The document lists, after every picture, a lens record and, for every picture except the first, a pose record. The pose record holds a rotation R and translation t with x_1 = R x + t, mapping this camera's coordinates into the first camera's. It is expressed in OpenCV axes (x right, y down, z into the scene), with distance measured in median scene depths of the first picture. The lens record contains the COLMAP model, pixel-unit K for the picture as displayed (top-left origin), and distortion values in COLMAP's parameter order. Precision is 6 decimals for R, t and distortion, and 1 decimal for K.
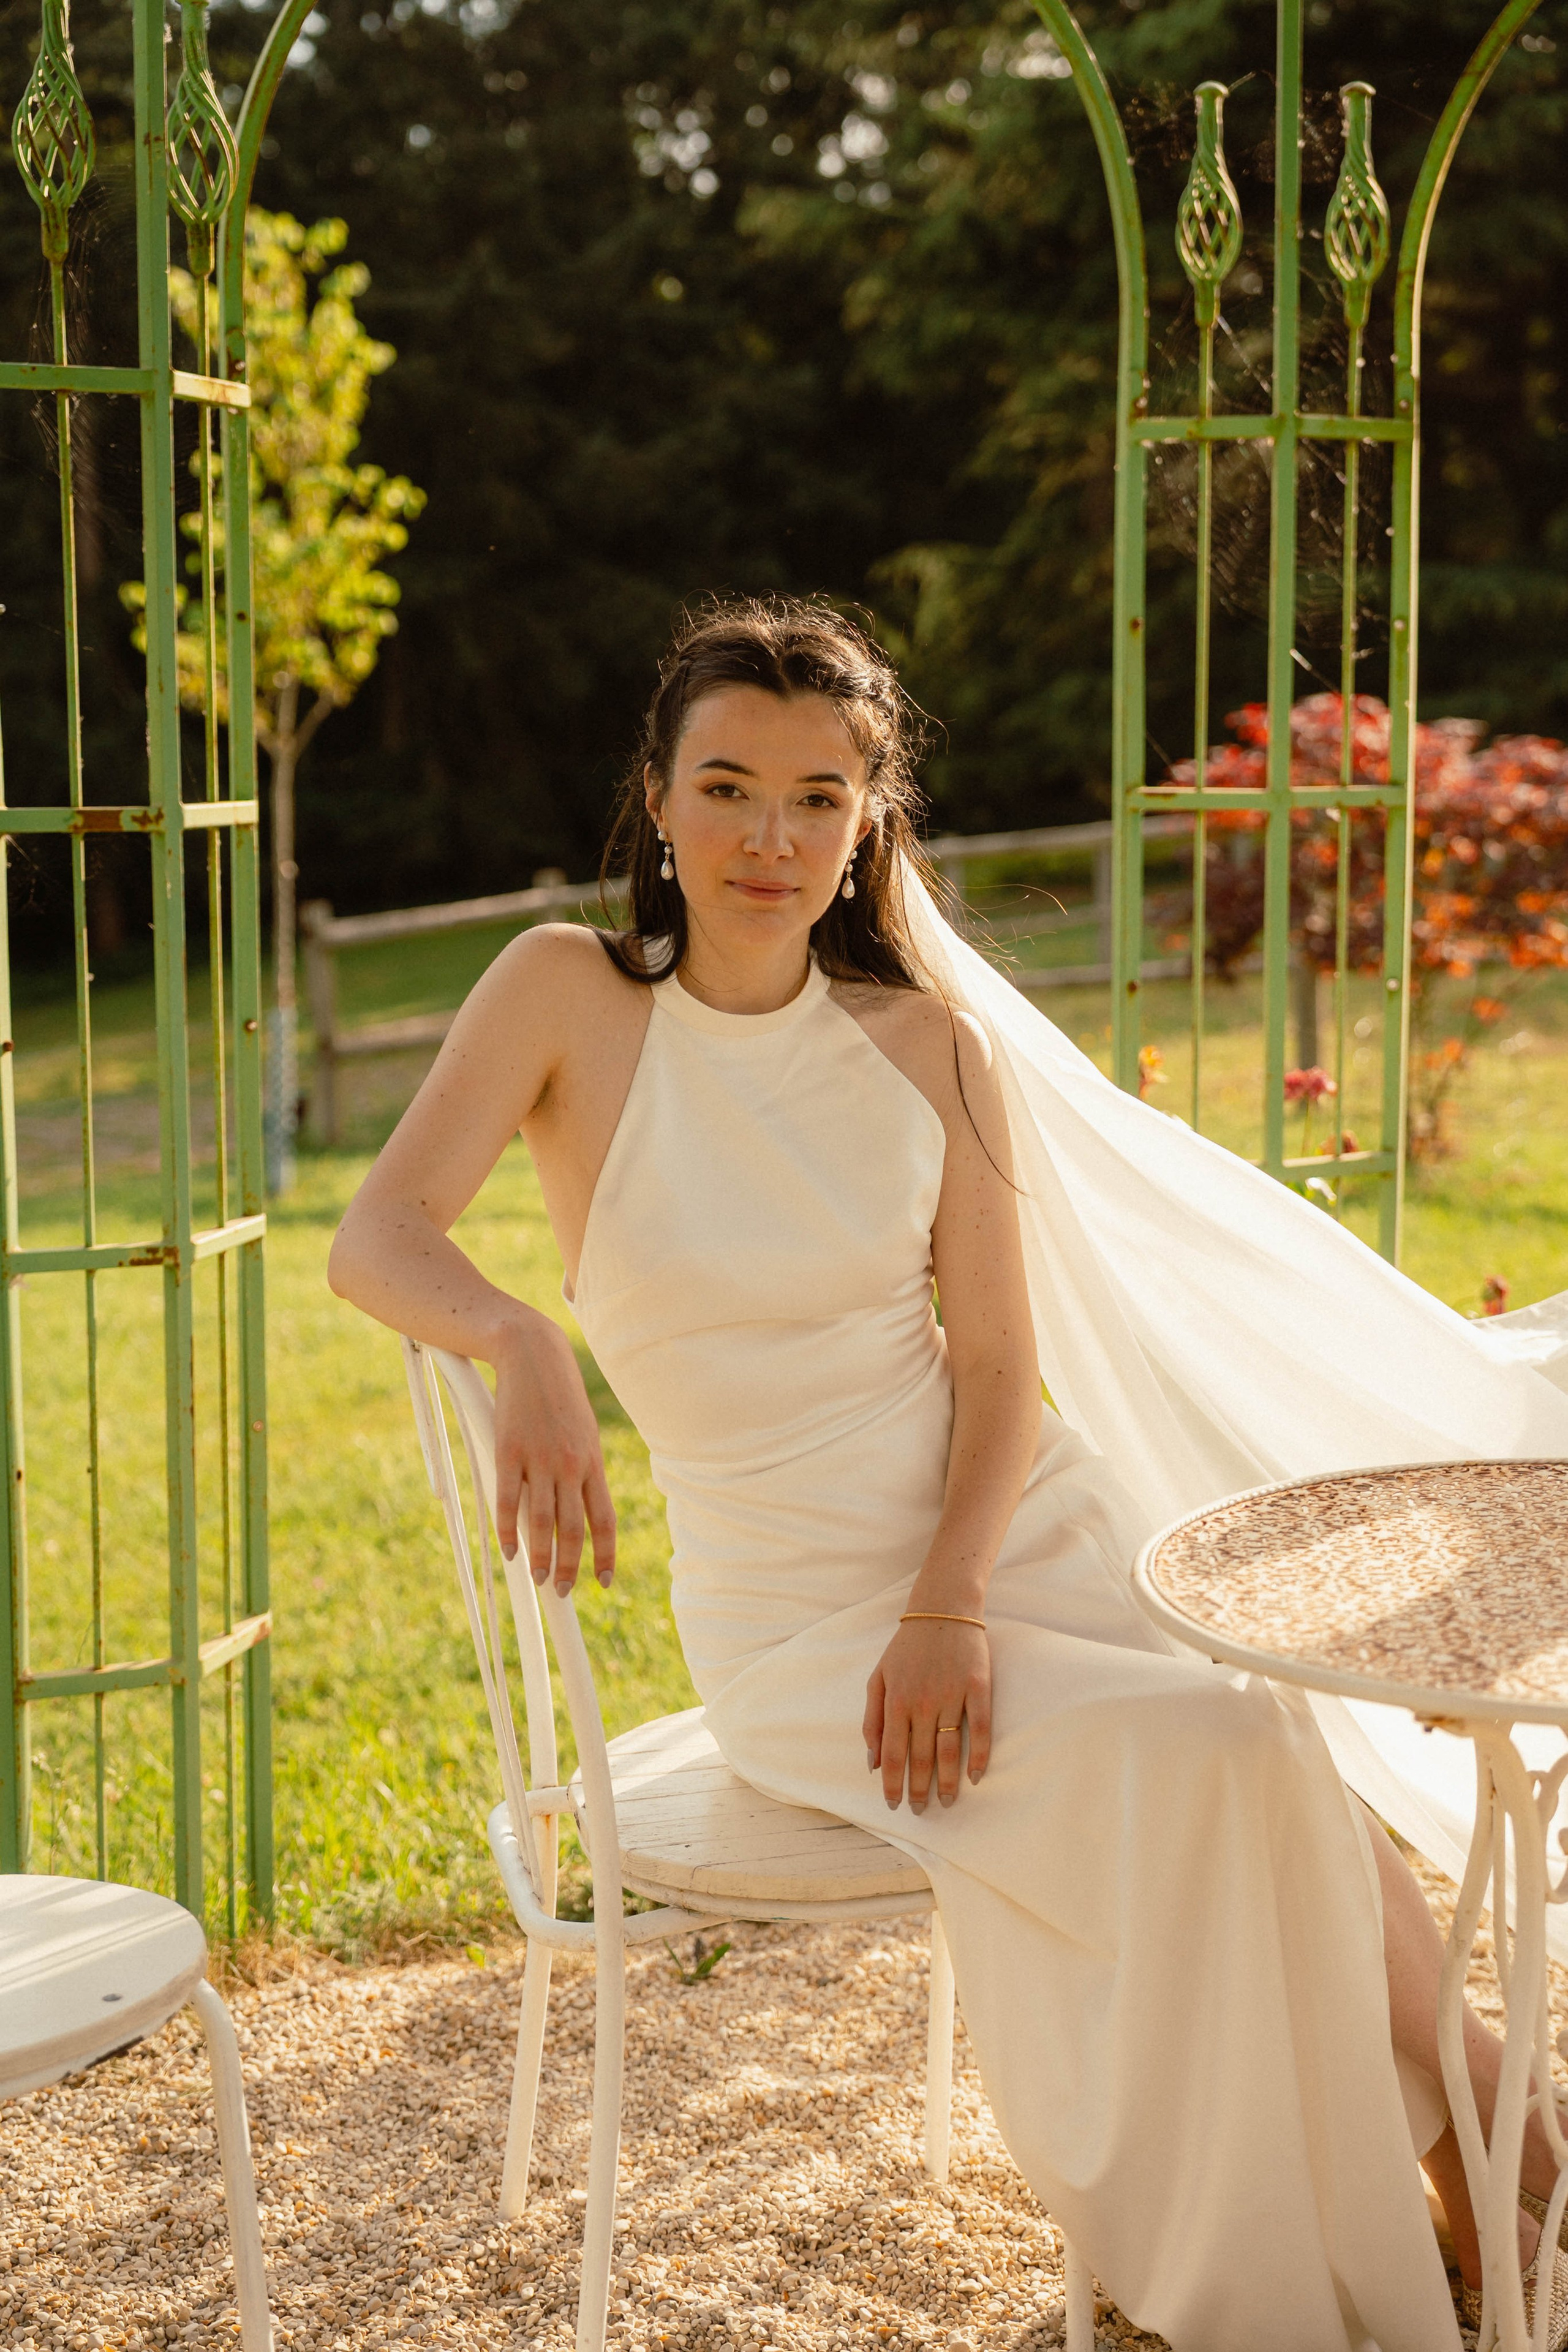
lens RADIAL K [[3420.3, 0, 784.0], [0, 3420.3, 1176.0], [0, 0, 1]] dist [0.050797, -0.108000]
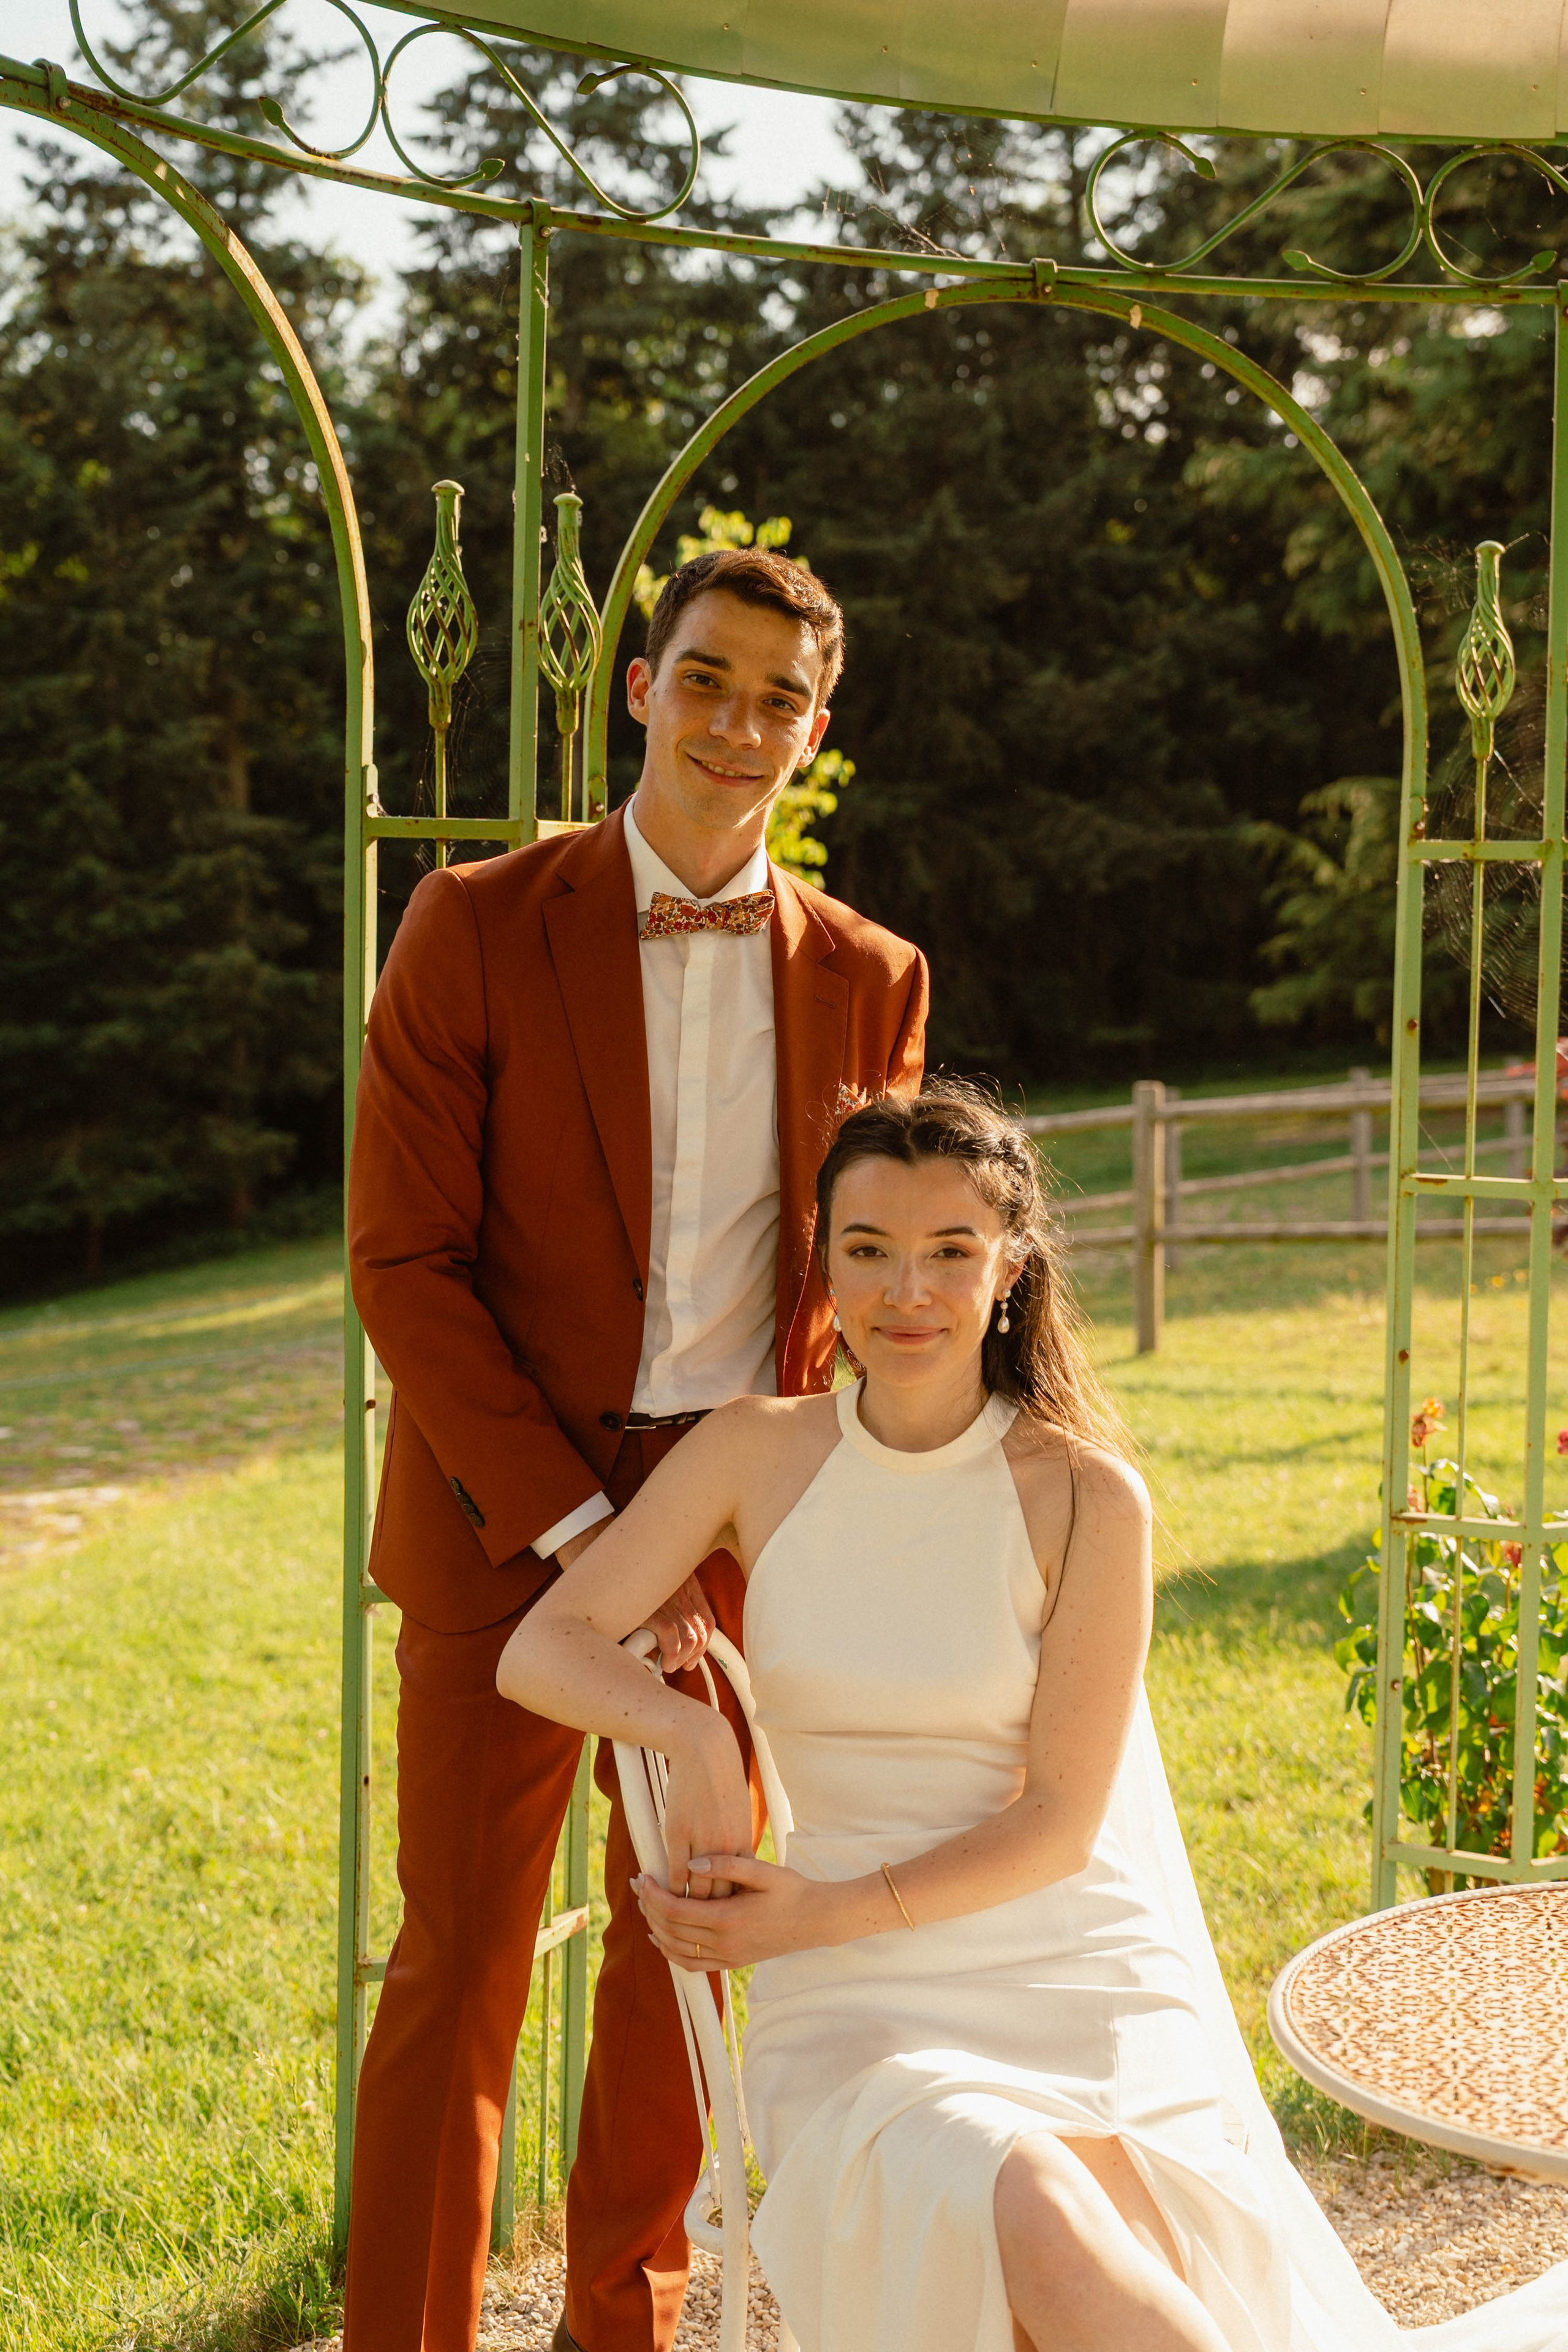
lens RADIAL K [[3262.7, 0, 784.0], [0, 3262.7, 1176.0], [0, 0, 1]] dist [0.017614, 0.027974]
pose [[0.990952, 0.027709, -0.131323, 0.011378], [-0.035013, 0.997947, -0.053636, -0.013501], [0.129567, 0.057749, 0.989888, -0.014340]]
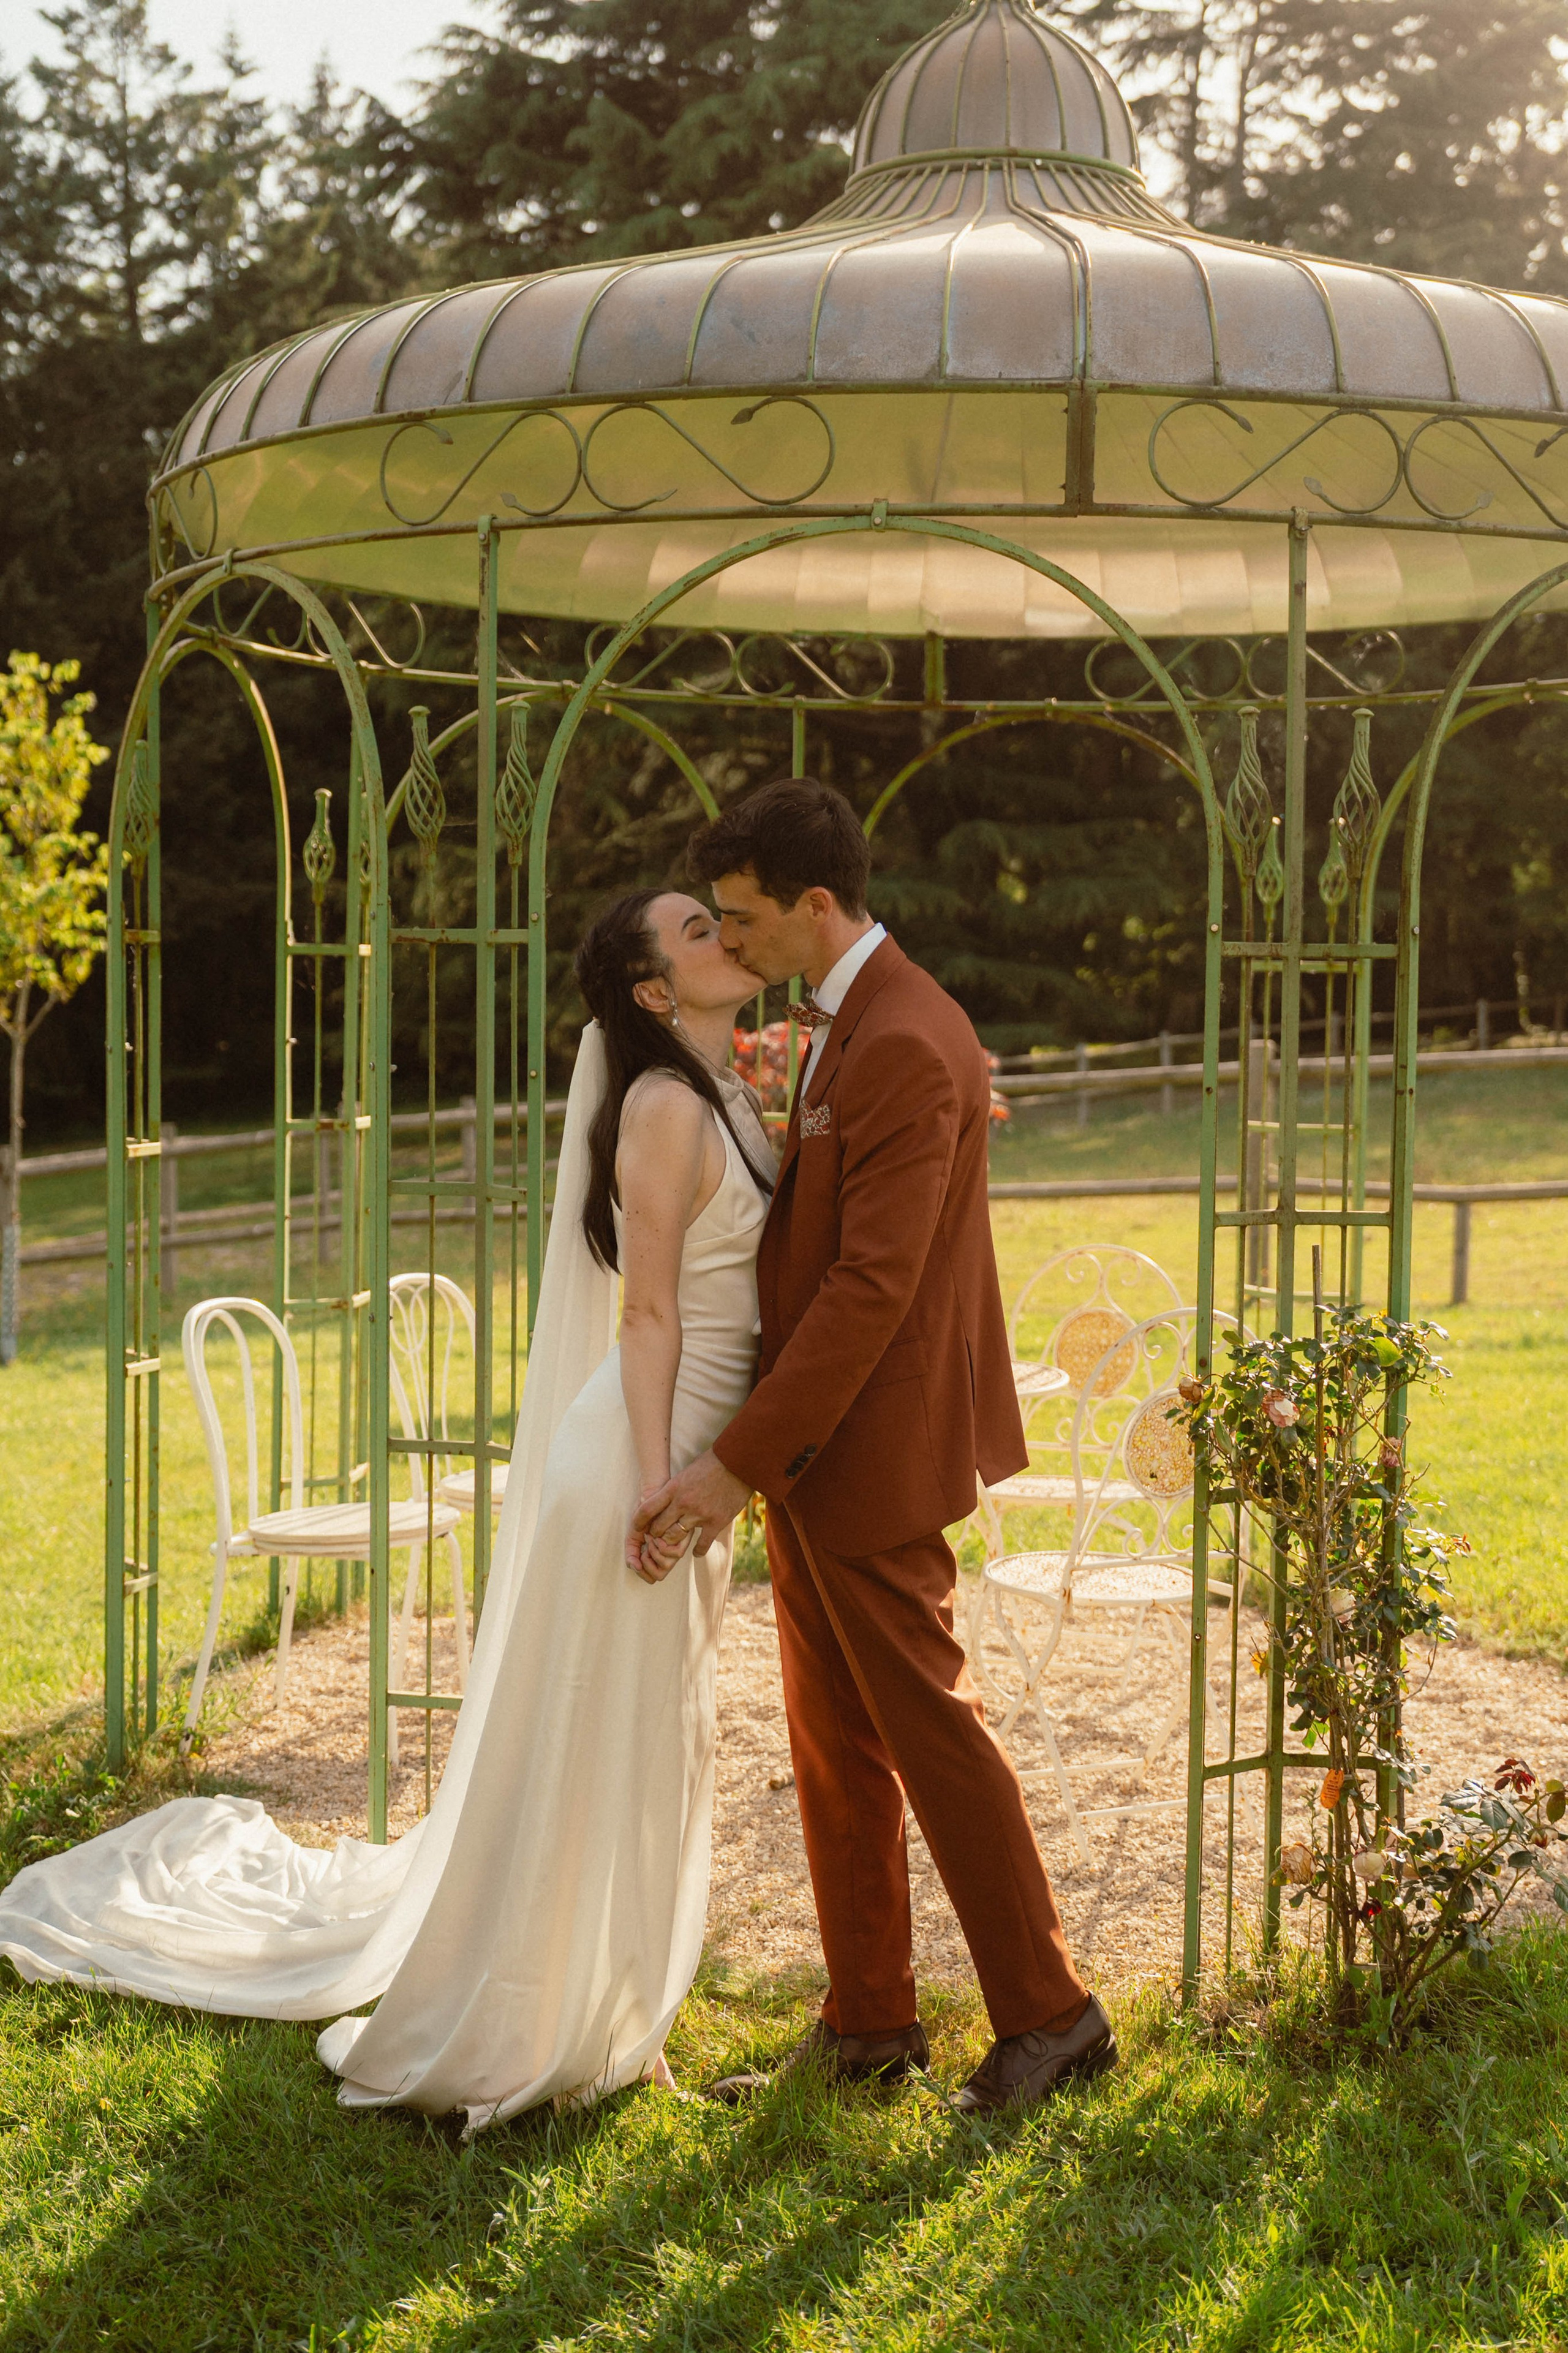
lens RADIAL K [[3152.4, 0, 784.0], [0, 3152.4, 1176.5], [0, 0, 1]] dist [0.020342, 0.037417]
pose [[0.986064, 0.008846, 0.166134, -0.055853], [0.002761, 0.997578, -0.069502, 0.020195], [-0.166346, 0.068992, 0.983651, -0.285210]]
